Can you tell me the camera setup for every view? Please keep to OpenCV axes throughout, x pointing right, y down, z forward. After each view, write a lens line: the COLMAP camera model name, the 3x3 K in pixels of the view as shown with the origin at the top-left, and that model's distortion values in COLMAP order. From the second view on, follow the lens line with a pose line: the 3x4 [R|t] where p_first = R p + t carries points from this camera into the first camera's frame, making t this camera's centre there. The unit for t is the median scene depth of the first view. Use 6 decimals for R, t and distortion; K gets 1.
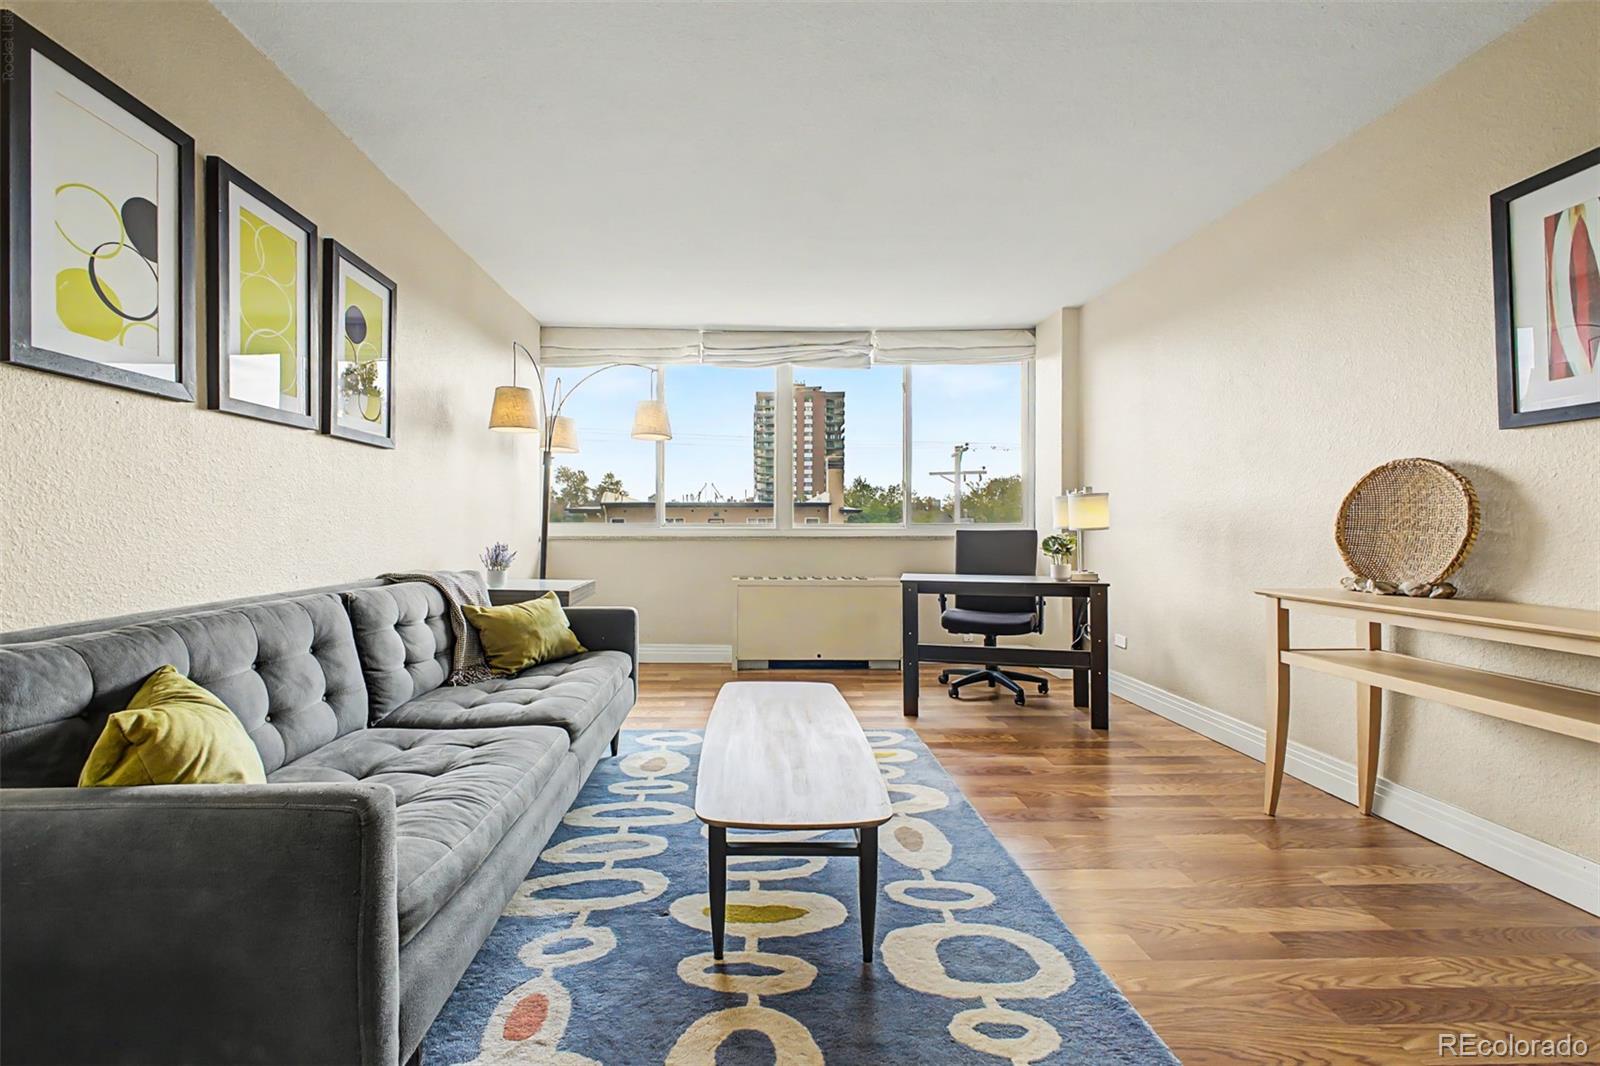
lens RADIAL K [[662.2, 0, 753.9], [0, 662.2, 527.3], [0, 0, 1]] dist [0.001403, -0.000151]
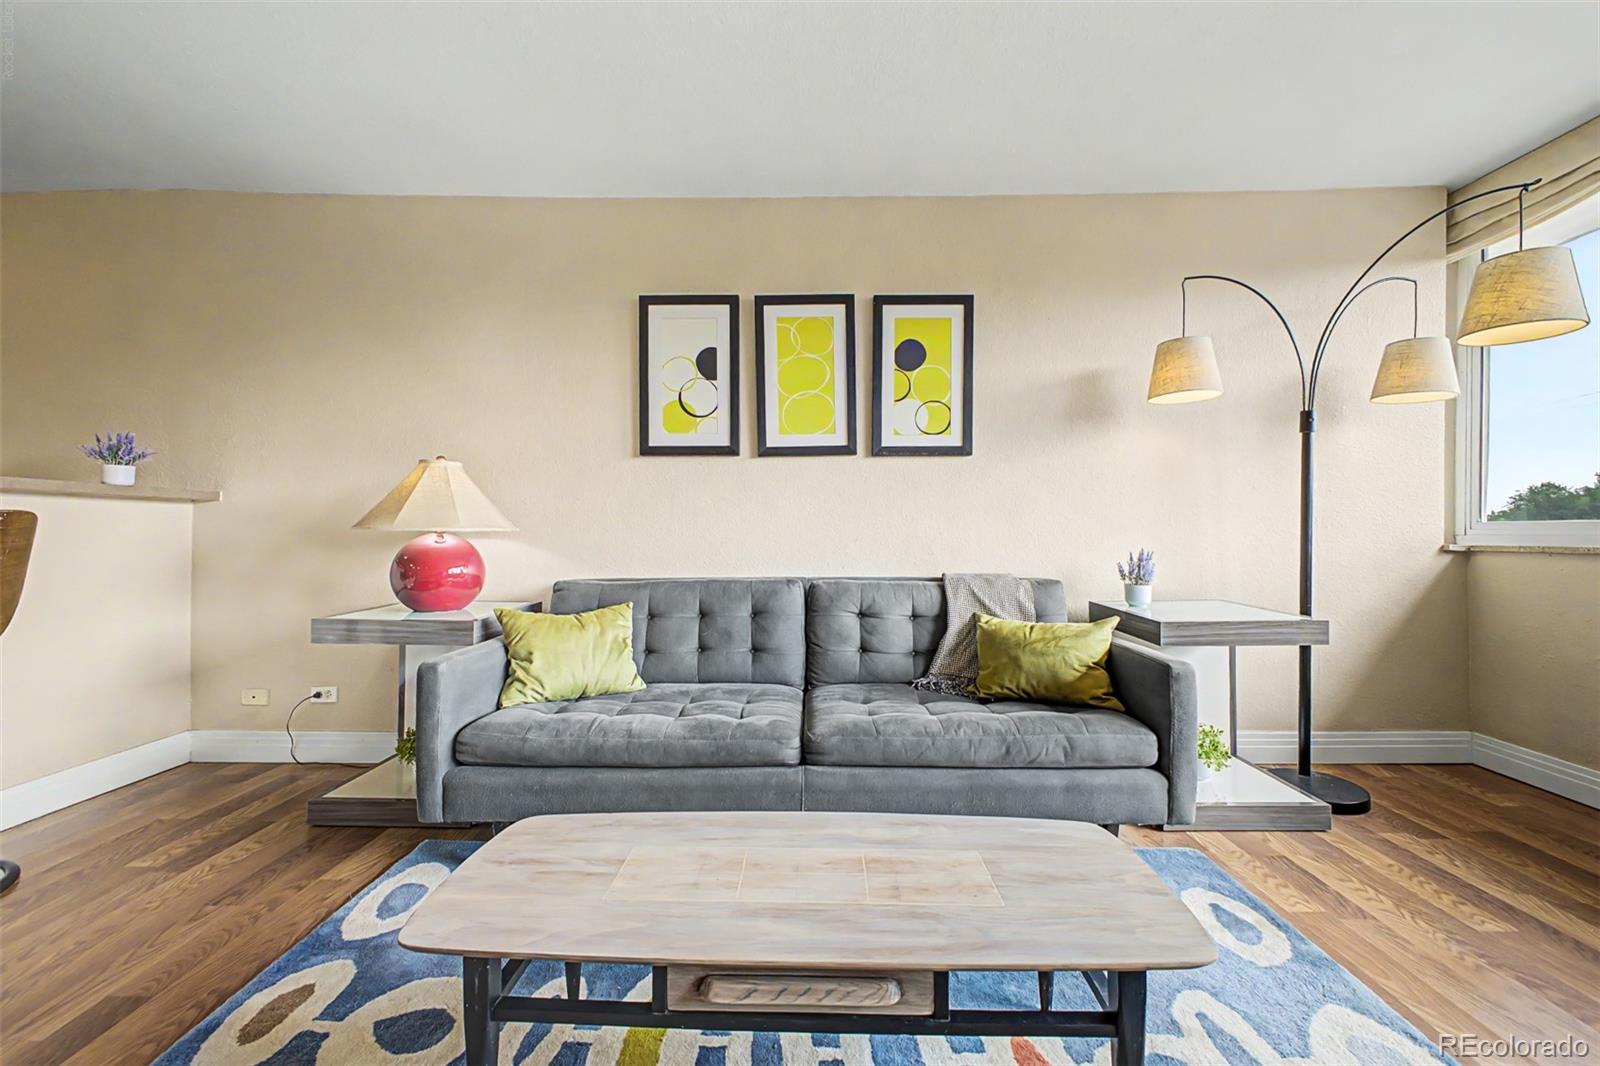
lens RADIAL K [[620.5, 0, 806.7], [0, 620.5, 538.9], [0, 0, 1]] dist [0.016878, -0.000121]
pose [[-0.026274, 0.012239, -0.999580, 0.477822], [0.001900, 0.999924, 0.012193, 0.000970], [0.999653, -0.001579, -0.026295, 0.822919]]
